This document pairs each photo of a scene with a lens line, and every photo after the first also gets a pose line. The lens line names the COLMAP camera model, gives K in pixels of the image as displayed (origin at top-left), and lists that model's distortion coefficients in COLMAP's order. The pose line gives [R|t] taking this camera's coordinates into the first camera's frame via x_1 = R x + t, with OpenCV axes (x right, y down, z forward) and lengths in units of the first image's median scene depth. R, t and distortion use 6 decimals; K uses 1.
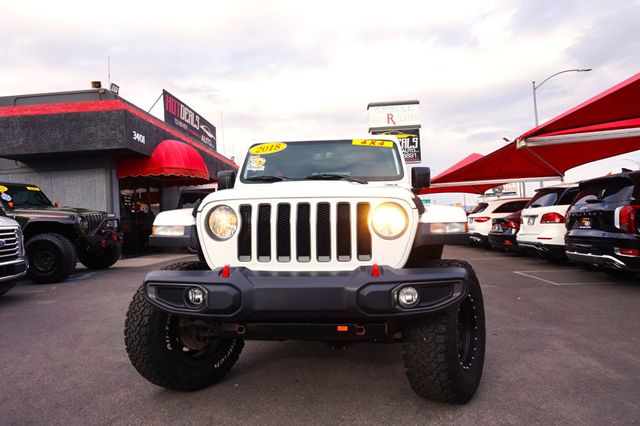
lens RADIAL K [[435.8, 0, 315.1], [0, 435.8, 211.1], [0, 0, 1]] dist [-0.030257, 0.032468]
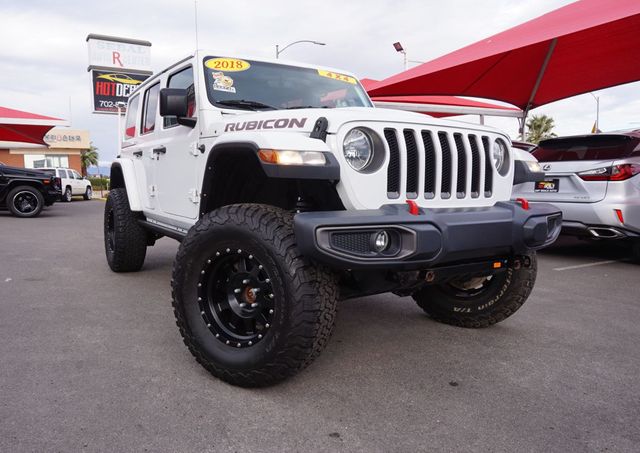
lens RADIAL K [[462.9, 0, 299.3], [0, 462.9, 232.3], [0, 0, 1]] dist [0.010964, 0.005596]
pose [[0.813285, -0.048392, 0.579850, -0.197663], [-0.024120, 0.992875, 0.116692, 0.019964], [-0.581366, -0.108890, 0.806323, 0.097058]]
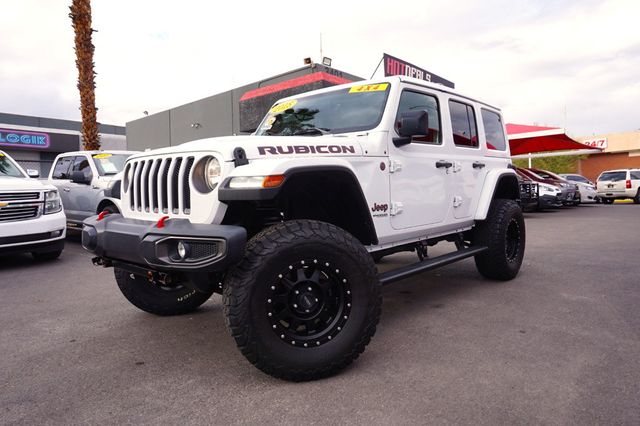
lens RADIAL K [[435.8, 0, 316.9], [0, 435.8, 210.8], [0, 0, 1]] dist [-0.030257, 0.032468]
pose [[0.794533, 0.037357, -0.606071, 0.232790], [0.015790, 0.996497, 0.082123, 0.006361], [0.607016, -0.074819, 0.791160, 0.090620]]
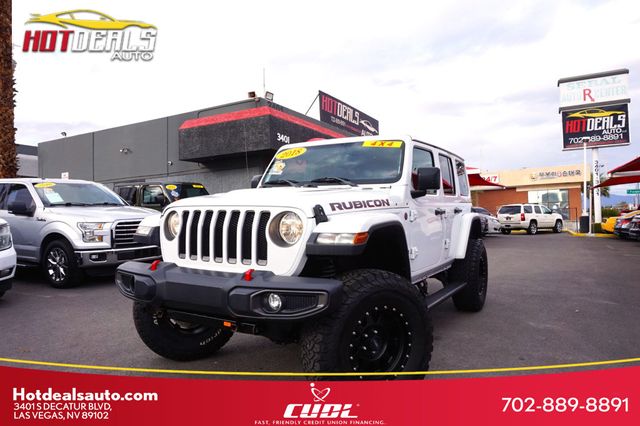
lens RADIAL K [[435.8, 0, 316.3], [0, 435.8, 212.7], [0, 0, 1]] dist [-0.030257, 0.032468]
pose [[0.901689, 0.016758, -0.432060, 0.167285], [-0.004867, 0.999579, 0.028614, -0.011467], [0.432357, -0.023698, 0.901391, 0.021331]]
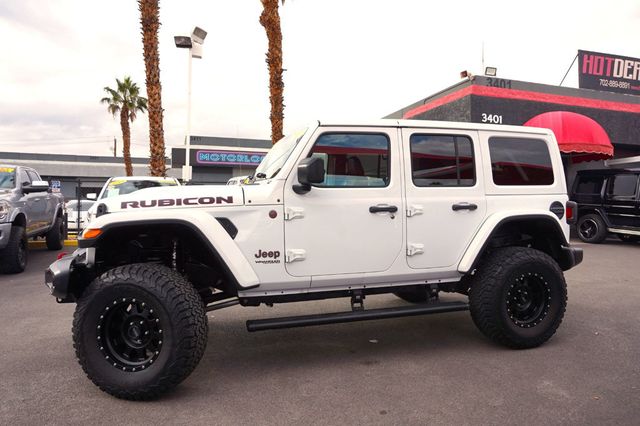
lens RADIAL K [[435.8, 0, 318.9], [0, 435.8, 210.1], [0, 0, 1]] dist [-0.030257, 0.032468]
pose [[0.373757, 0.043134, -0.926523, 0.387912], [0.010955, 0.998643, 0.050911, -0.017779], [0.927462, -0.029178, 0.372777, 0.277728]]
